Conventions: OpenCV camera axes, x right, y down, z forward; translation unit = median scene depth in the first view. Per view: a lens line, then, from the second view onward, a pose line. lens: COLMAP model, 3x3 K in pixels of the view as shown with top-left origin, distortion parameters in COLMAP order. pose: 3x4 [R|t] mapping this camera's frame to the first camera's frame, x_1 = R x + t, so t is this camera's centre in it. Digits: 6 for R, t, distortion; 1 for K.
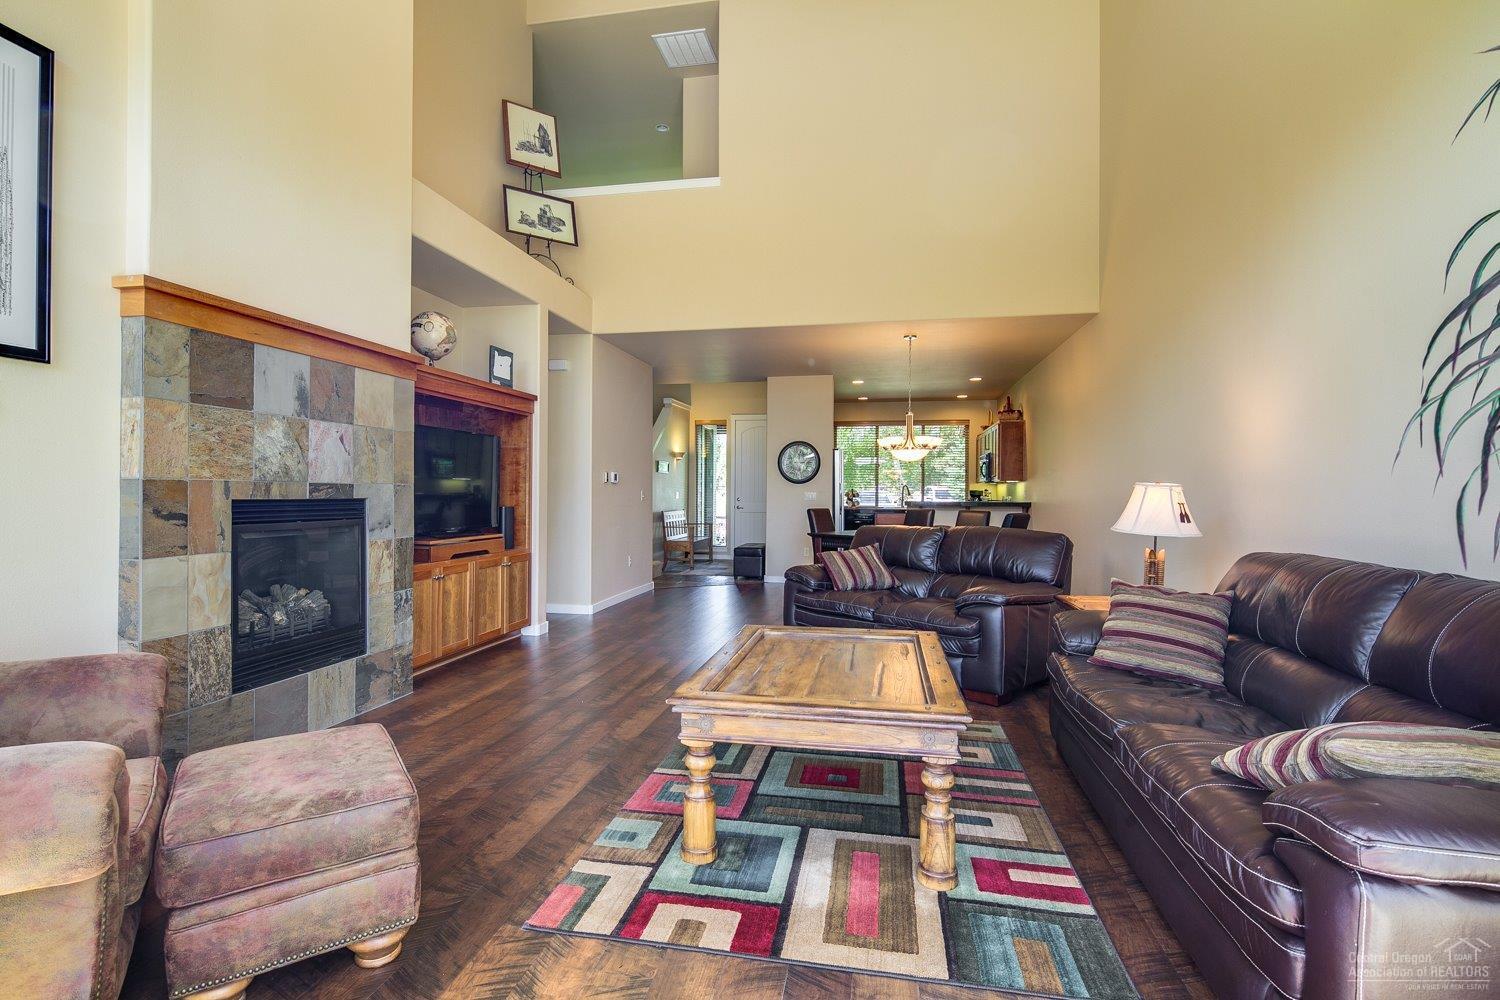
lens RADIAL K [[724.8, 0, 747.1], [0, 724.8, 498.9], [0, 0, 1]] dist [0.001812, -0.000360]
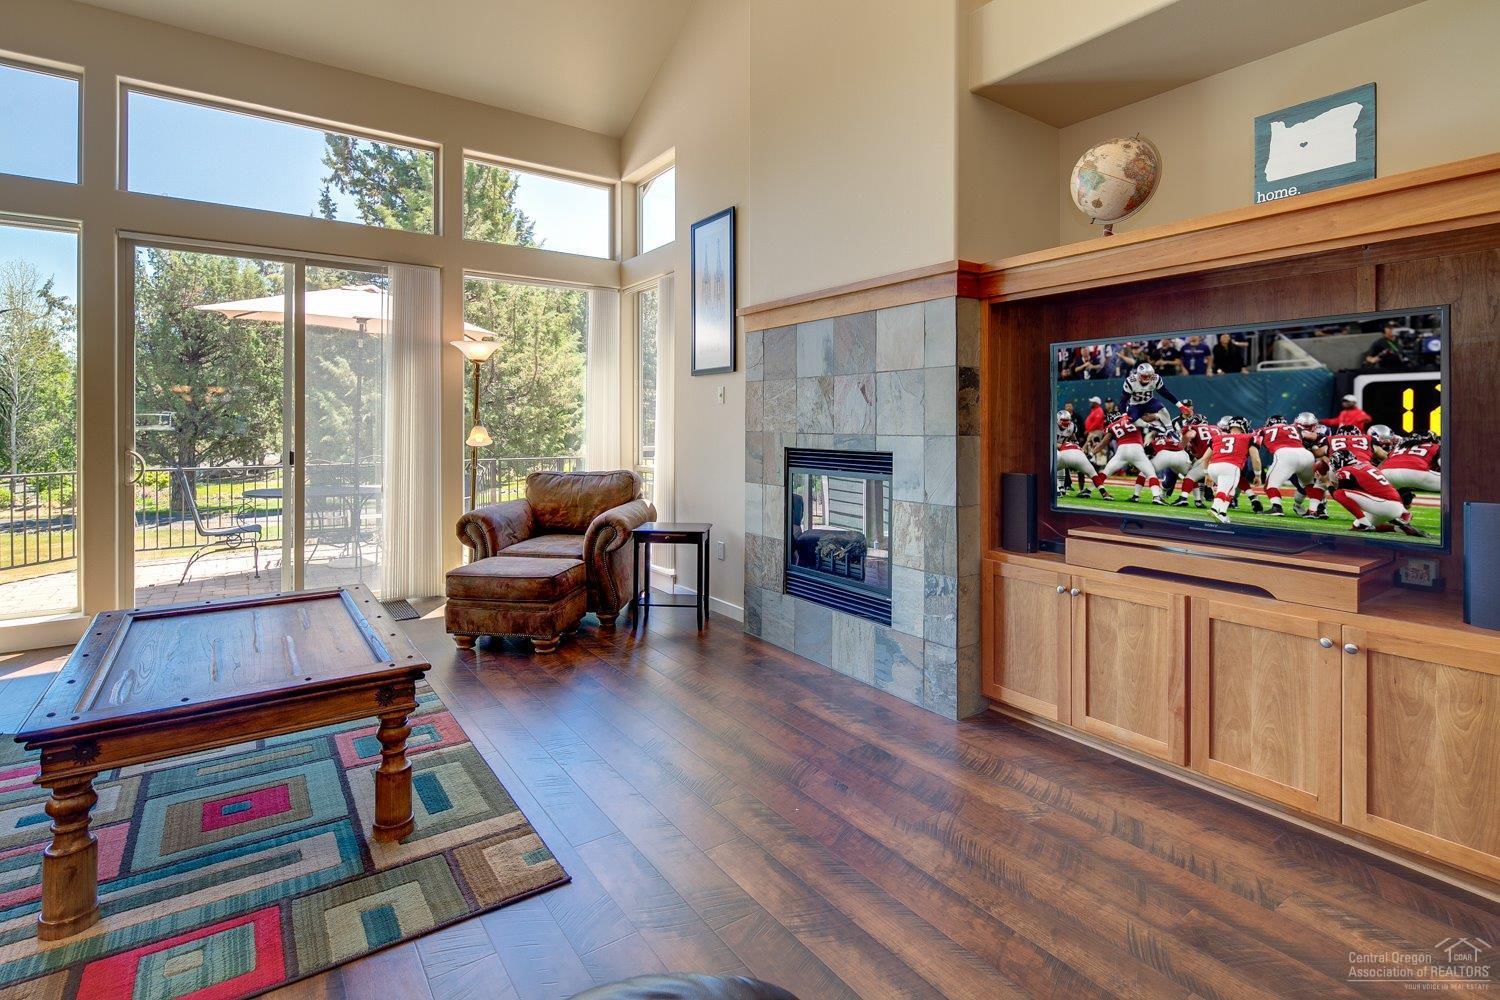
lens RADIAL K [[724.8, 0, 741.8], [0, 724.8, 419.7], [0, 0, 1]] dist [0.001812, -0.000360]
pose [[-0.701720, -0.017378, -0.712241, 0.242878], [-0.017077, 0.999826, -0.007570, -0.030920], [0.712248, 0.006851, -0.701894, 1.537131]]
